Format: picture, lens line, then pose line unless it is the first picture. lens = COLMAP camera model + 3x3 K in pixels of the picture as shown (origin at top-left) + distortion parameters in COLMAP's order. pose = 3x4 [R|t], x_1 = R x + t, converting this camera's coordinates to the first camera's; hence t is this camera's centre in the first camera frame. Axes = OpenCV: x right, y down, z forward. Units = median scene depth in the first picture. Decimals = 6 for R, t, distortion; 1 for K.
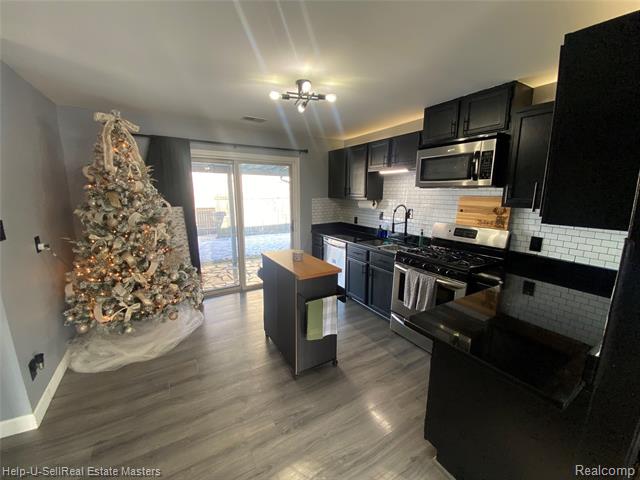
lens RADIAL K [[256.3, 0, 317.4], [0, 256.3, 238.9], [0, 0, 1]] dist [0.022566, -0.021498]
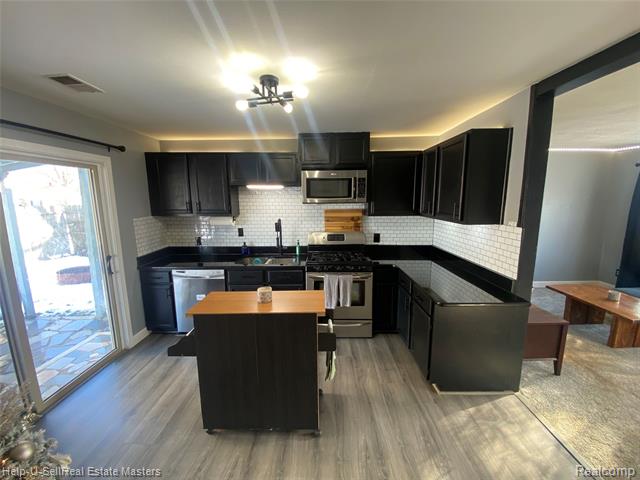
lens RADIAL K [[256.3, 0, 317.4], [0, 256.3, 238.9], [0, 0, 1]] dist [0.022566, -0.021498]
pose [[0.523332, -0.139019, 0.840713, -0.559886], [0.165479, 0.984400, 0.059770, -0.108523], [-0.835907, 0.107841, 0.538173, 0.385564]]
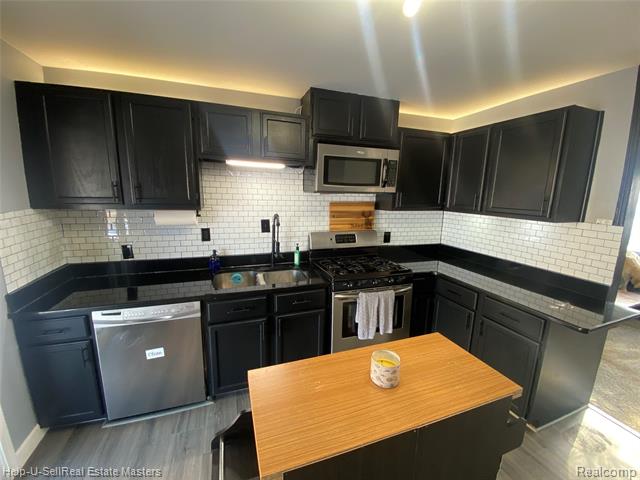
lens RADIAL K [[256.3, 0, 317.4], [0, 256.3, 238.9], [0, 0, 1]] dist [0.022566, -0.021498]
pose [[0.201775, -0.173852, 0.963879, -0.397308], [0.157587, 0.977061, 0.143241, -0.179481], [-0.966671, 0.122992, 0.224543, 0.883365]]
